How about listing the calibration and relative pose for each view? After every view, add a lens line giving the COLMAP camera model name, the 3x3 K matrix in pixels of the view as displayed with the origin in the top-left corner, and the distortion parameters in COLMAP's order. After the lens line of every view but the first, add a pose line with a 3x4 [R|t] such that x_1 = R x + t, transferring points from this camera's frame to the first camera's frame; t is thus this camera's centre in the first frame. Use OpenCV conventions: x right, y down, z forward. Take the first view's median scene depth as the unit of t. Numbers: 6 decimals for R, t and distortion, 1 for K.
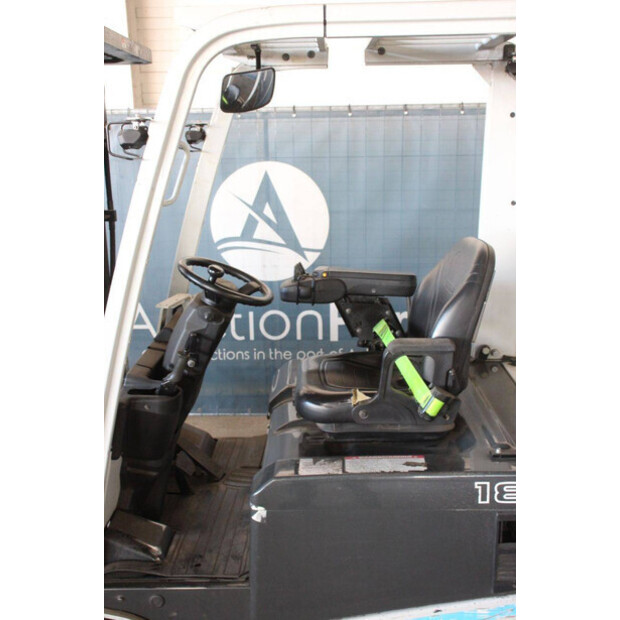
lens RADIAL K [[684.7, 0, 309.1], [0, 684.7, 323.3], [0, 0, 1]] dist [-0.067068, 0.005289]
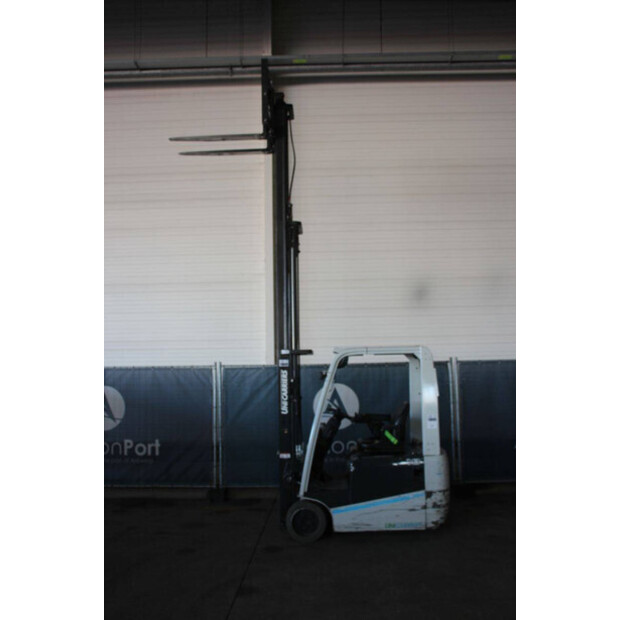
lens RADIAL K [[578.5, 0, 311.5], [0, 578.5, 310.9], [0, 0, 1]] dist [-0.145676, 0.193306]
pose [[0.999996, -0.002426, -0.001642, -0.226122], [0.001682, 0.934459, -0.356067, 0.448462], [0.002399, 0.356063, 0.934459, -1.802320]]
